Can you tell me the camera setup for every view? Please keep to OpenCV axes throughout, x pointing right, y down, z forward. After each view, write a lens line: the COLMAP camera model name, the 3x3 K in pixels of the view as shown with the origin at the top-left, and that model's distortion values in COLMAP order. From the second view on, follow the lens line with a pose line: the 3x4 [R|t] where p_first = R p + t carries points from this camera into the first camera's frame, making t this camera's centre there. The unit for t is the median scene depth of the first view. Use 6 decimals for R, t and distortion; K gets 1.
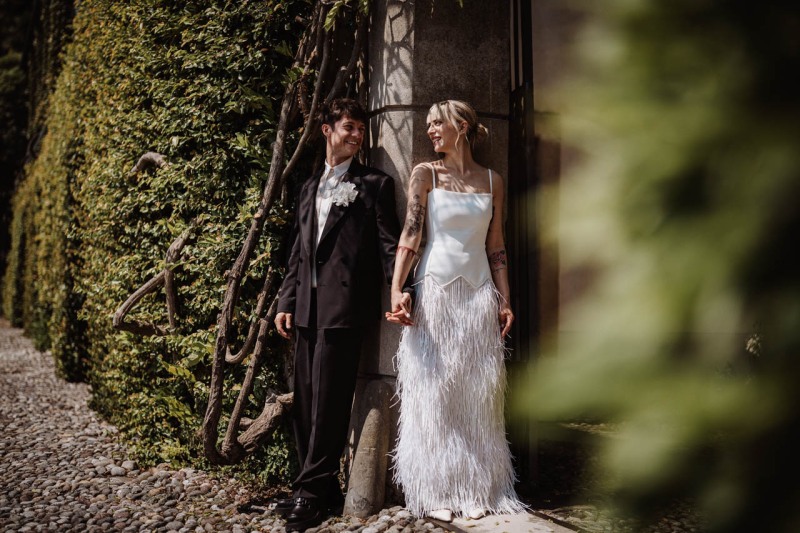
lens RADIAL K [[1143.5, 0, 399.3], [0, 1143.5, 275.8], [0, 0, 1]] dist [-0.112835, 0.836410]
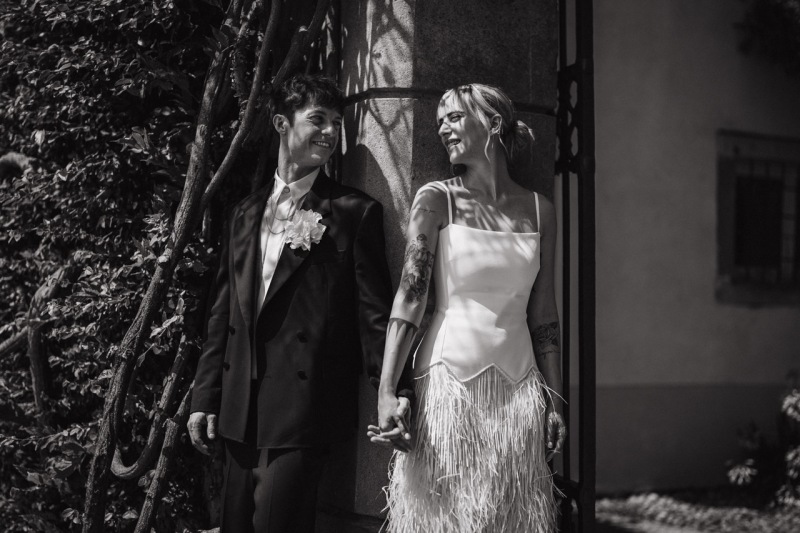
lens RADIAL K [[1135.0, 0, 387.5], [0, 1135.0, 266.2], [0, 0, 1]] dist [-0.149062, 1.329912]
pose [[0.998296, 0.012324, 0.057033, -0.035538], [-0.011859, 0.999894, -0.008489, -0.044112], [-0.057132, 0.007798, 0.998336, 0.362011]]
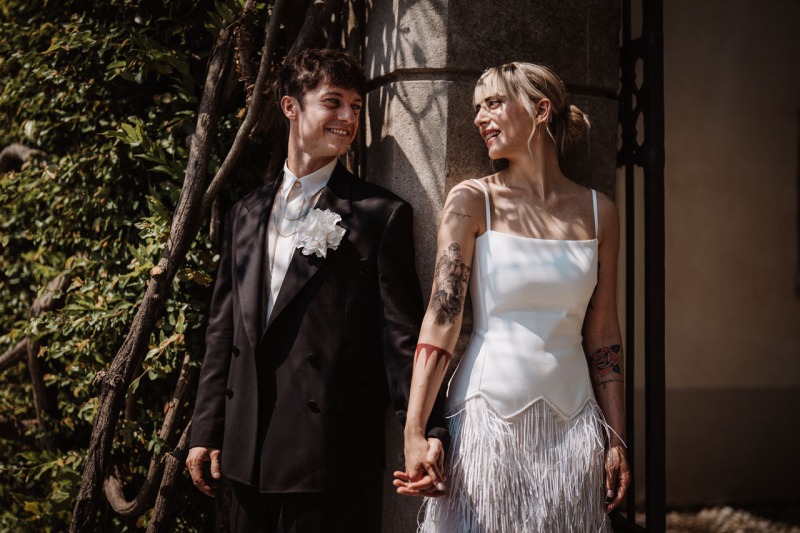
lens RADIAL K [[1141.9, 0, 391.0], [0, 1141.9, 258.3], [0, 0, 1]] dist [-0.137032, 1.058463]
pose [[0.999933, 0.009988, 0.005898, -0.016488], [-0.009993, 0.999950, 0.000682, -0.058605], [-0.005890, -0.000741, 0.999982, 0.448501]]
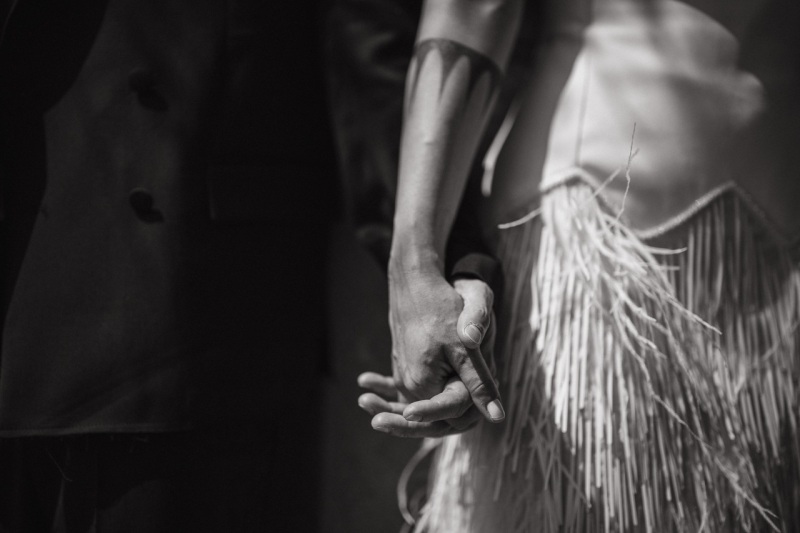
lens RADIAL K [[1131.3, 0, 397.7], [0, 1131.3, 287.8], [0, 0, 1]] dist [0.008417, 0.106632]
pose [[0.996368, 0.006114, 0.084928, -0.020643], [-0.012678, 0.996953, 0.076964, 0.003001], [-0.084199, -0.077761, 0.993410, 0.744865]]
